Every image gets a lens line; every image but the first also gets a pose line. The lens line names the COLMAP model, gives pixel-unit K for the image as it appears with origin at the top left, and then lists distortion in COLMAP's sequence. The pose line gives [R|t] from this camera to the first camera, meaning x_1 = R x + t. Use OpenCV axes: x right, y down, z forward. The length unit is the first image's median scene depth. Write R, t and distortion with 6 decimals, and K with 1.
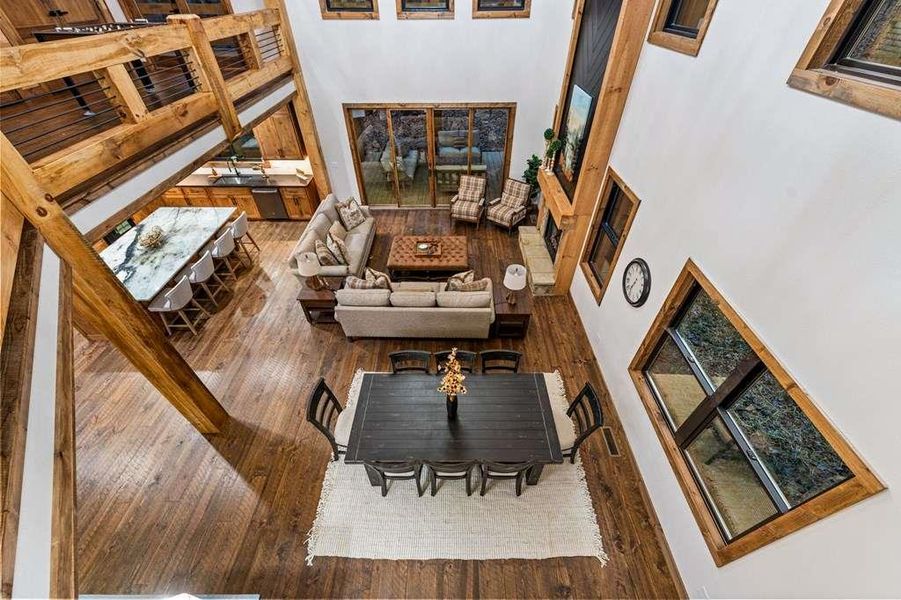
lens RADIAL K [[350.5, 0, 451.8], [0, 350.5, 300.7], [0, 0, 1]] dist [0.009883, -0.000161]
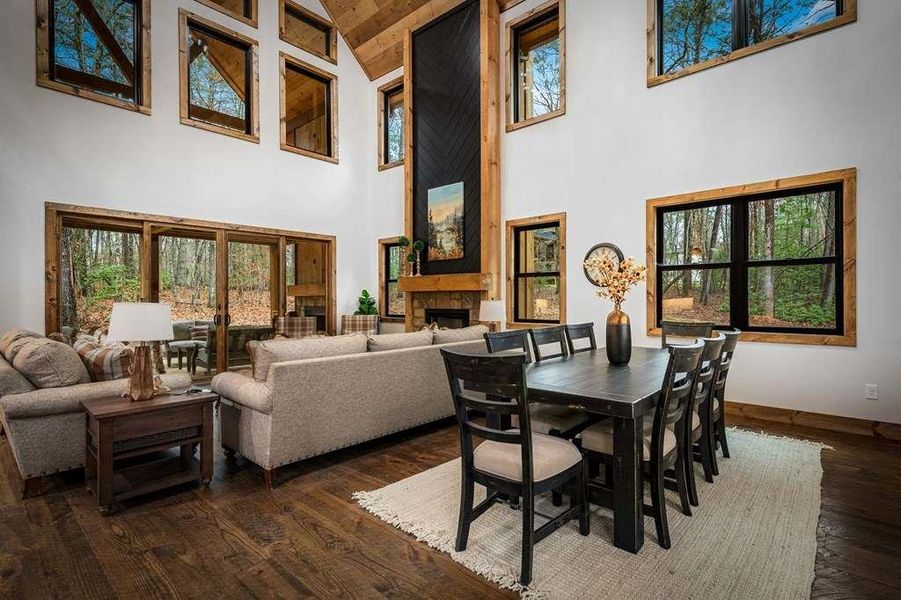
lens RADIAL K [[421.1, 0, 513.0], [0, 421.1, 299.0], [0, 0, 1]] dist [0.009409, -0.003928]
pose [[0.608248, -0.000475, 0.793747, -0.441394], [0.534438, 0.739605, -0.409097, 0.263828], [-0.586865, 0.673041, 0.450117, 0.396571]]
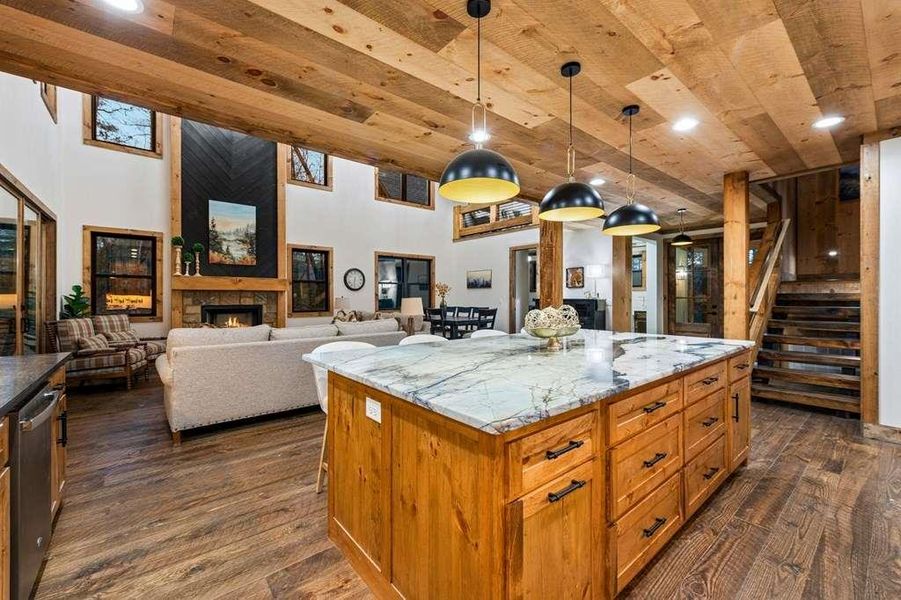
lens RADIAL K [[367.6, 0, 453.8], [0, 367.6, 297.2], [0, 0, 1]] dist [0.001366, 0.000171]
pose [[-0.643619, 0.002800, 0.765341, -0.987169], [0.515938, 0.740202, 0.431172, -0.389785], [-0.565300, 0.672379, -0.477852, 1.121799]]
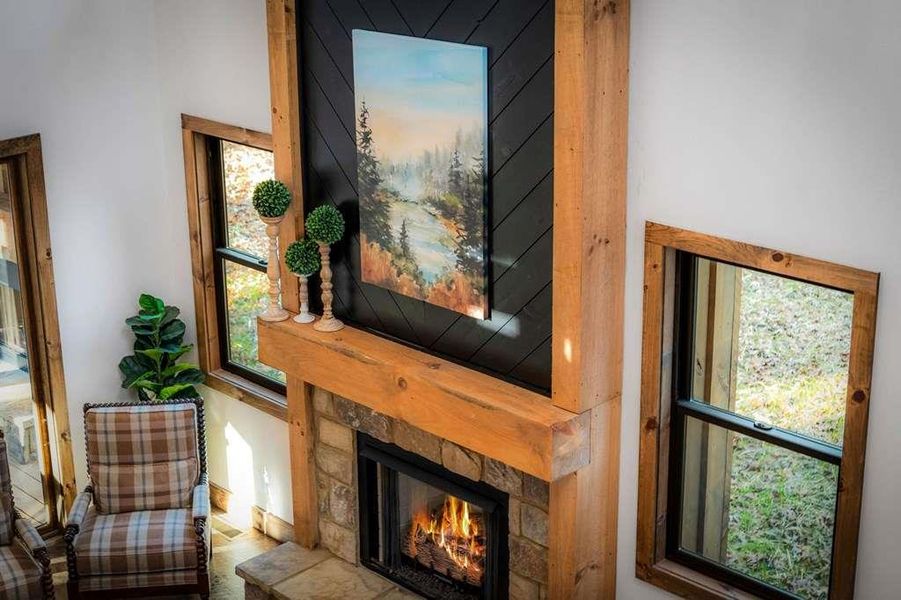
lens RADIAL K [[1434.9, 0, 455.3], [0, 1434.9, 242.0], [0, 0, 1]] dist [-0.094543, 0.000000]
pose [[0.698485, -0.217777, 0.681683, -0.367813], [0.488632, 0.841086, -0.231975, -0.118541], [-0.522836, 0.495123, 0.693899, 0.175008]]
